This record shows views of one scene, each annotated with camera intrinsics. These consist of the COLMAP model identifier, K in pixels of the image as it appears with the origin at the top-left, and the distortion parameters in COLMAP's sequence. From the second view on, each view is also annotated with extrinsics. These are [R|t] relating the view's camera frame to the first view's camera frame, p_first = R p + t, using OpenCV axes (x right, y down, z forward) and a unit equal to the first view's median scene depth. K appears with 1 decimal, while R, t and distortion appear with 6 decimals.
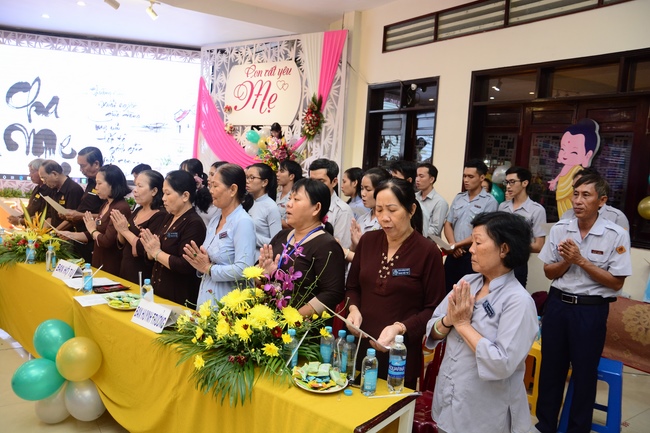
lens RADIAL K [[517.8, 0, 325.0], [0, 517.8, 216.5], [0, 0, 1]] dist [-0.124515, 0.113774]
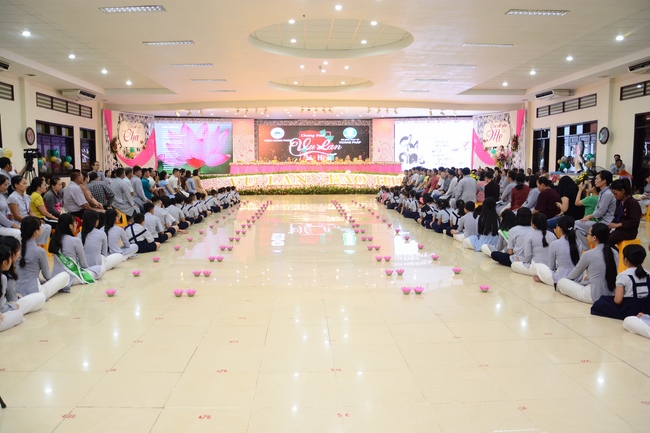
lens RADIAL K [[517.8, 0, 325.0], [0, 517.8, 216.5], [0, 0, 1]] dist [-0.124515, 0.113774]
pose [[0.850649, -0.017079, -0.525456, 0.483877], [0.013718, 0.999853, -0.010291, 0.187702], [0.525555, 0.001546, 0.850758, -1.632730]]
